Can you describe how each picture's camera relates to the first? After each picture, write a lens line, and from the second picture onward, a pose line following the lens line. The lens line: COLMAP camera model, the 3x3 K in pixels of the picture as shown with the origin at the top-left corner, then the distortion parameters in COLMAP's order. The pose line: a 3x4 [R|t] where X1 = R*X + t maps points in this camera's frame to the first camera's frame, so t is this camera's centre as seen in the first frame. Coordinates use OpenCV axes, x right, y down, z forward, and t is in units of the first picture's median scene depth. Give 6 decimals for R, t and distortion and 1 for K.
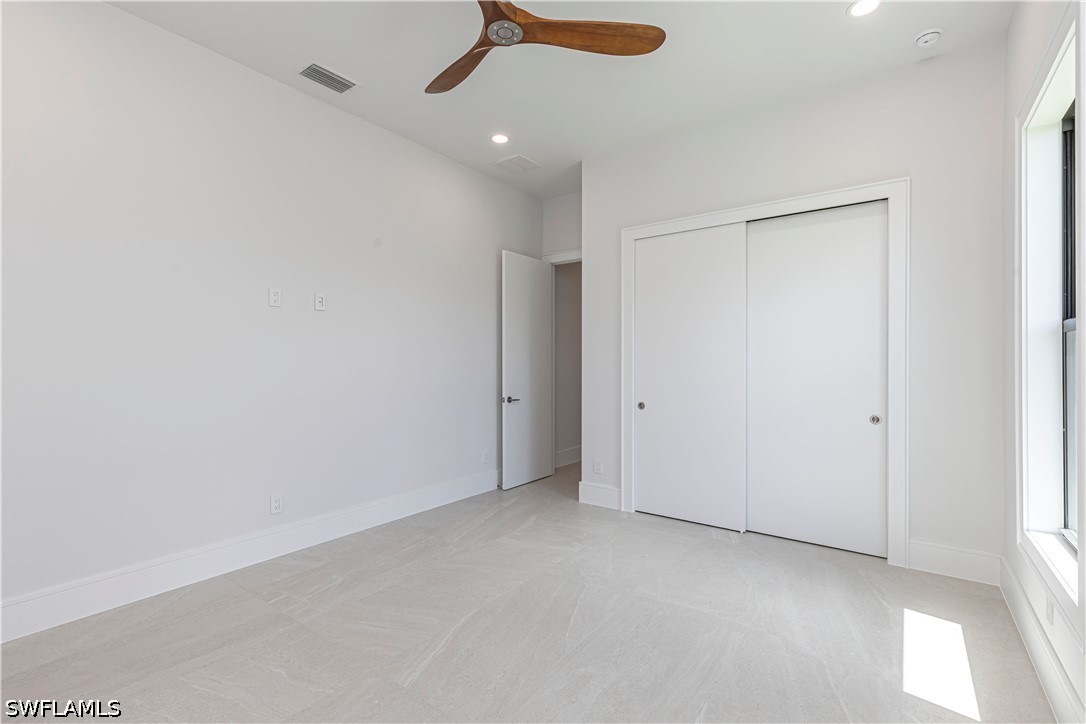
lens RADIAL K [[485.7, 0, 549.4], [0, 485.7, 363.5], [0, 0, 1]] dist [0.008573, -0.000870]
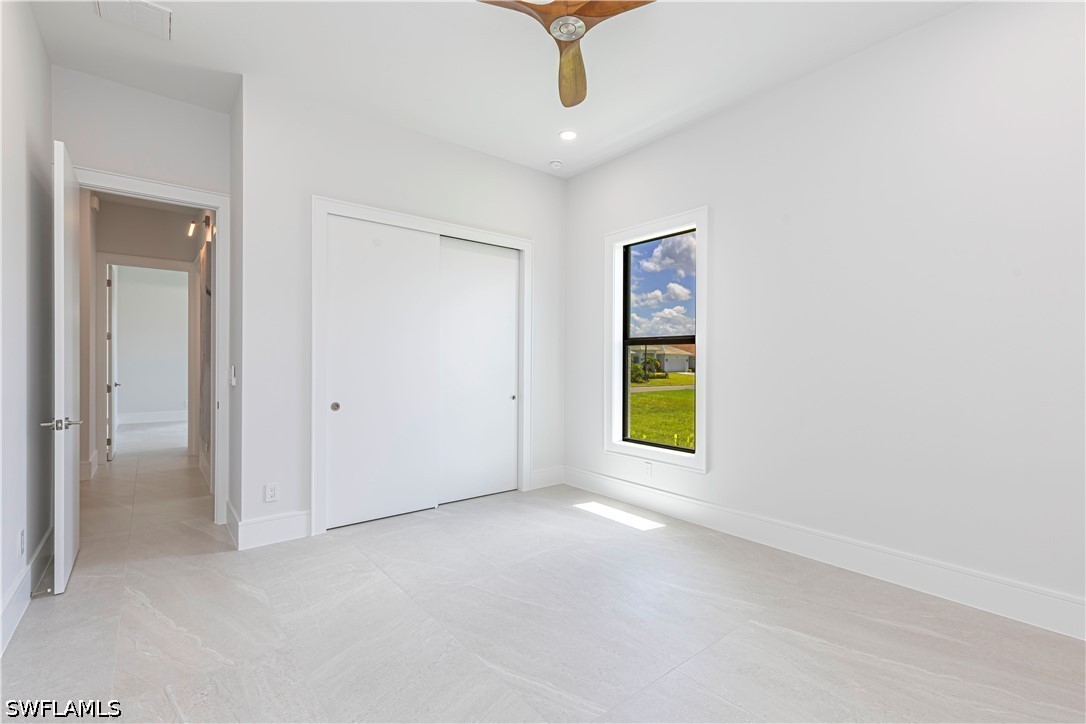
lens RADIAL K [[485.7, 0, 549.4], [0, 485.7, 363.5], [0, 0, 1]] dist [0.008573, -0.000870]
pose [[0.245340, -0.003644, 0.969430, -0.637996], [-0.007869, 0.999953, 0.005751, 0.002127], [-0.969405, -0.009039, 0.245300, 0.467048]]
